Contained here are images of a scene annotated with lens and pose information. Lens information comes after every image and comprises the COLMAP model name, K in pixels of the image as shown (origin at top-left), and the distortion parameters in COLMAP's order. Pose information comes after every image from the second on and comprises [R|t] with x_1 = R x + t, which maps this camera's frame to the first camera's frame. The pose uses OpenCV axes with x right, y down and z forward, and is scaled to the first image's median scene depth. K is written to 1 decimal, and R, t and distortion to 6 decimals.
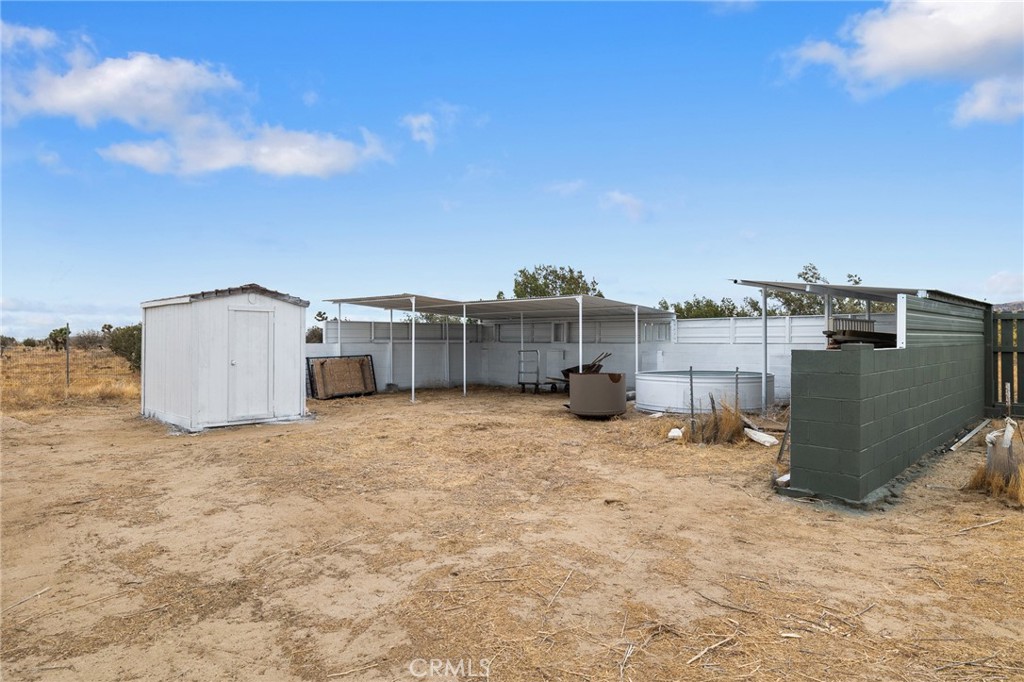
lens RADIAL K [[611.7, 0, 512.0], [0, 611.7, 341.0], [0, 0, 1]] dist [0.001383, 0.000929]
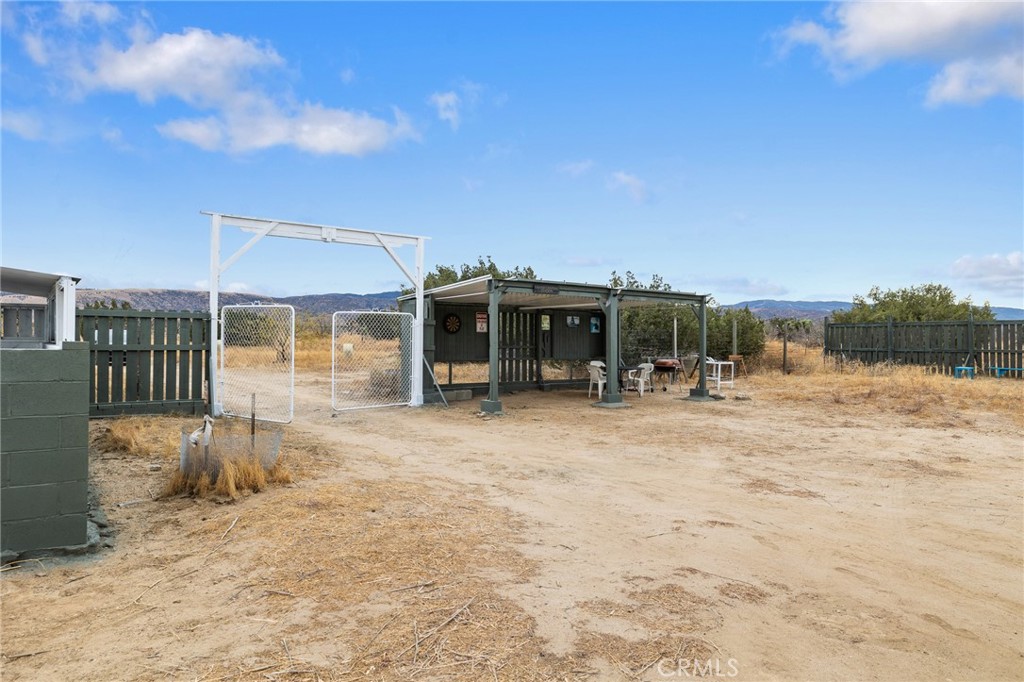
lens RADIAL K [[662.8, 0, 512.0], [0, 662.8, 341.0], [0, 0, 1]] dist [0.001578, 0.000214]
pose [[0.141181, 0.004172, 0.989975, -0.190859], [-0.008723, 0.999958, -0.002970, 0.002044], [-0.989945, -0.008216, 0.141211, 0.347599]]
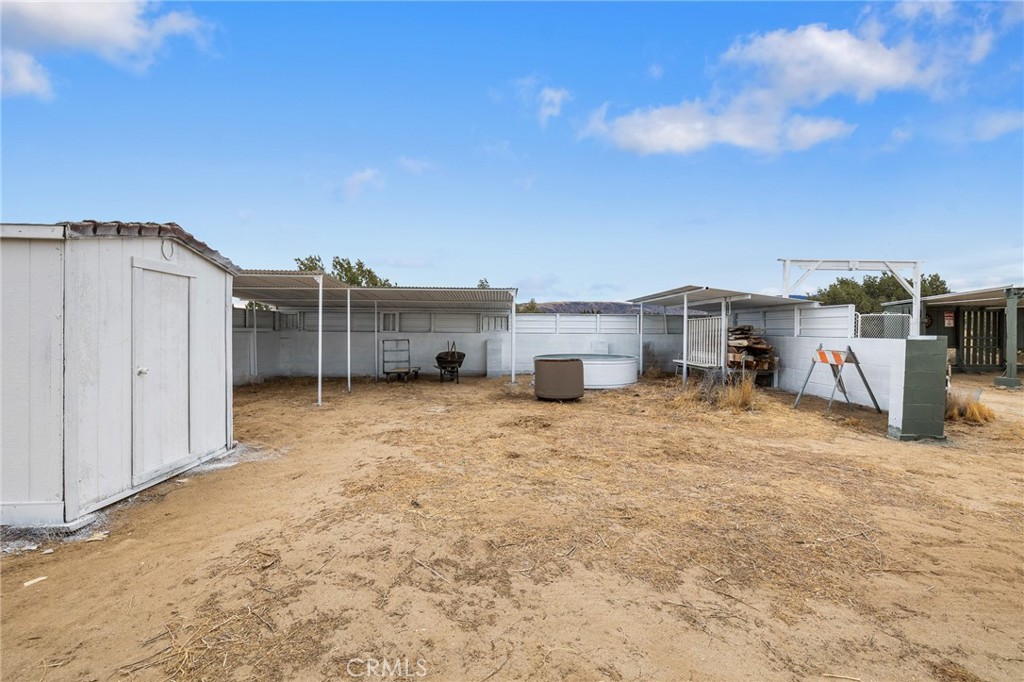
lens RADIAL K [[433.7, 0, 512.0], [0, 433.7, 341.0], [0, 0, 1]] dist [0.000096, -0.000079]
pose [[0.686646, -0.011565, 0.726900, -1.007782], [-0.007562, 0.999706, 0.023048, -0.000227], [-0.726953, -0.021322, 0.686356, 1.045411]]
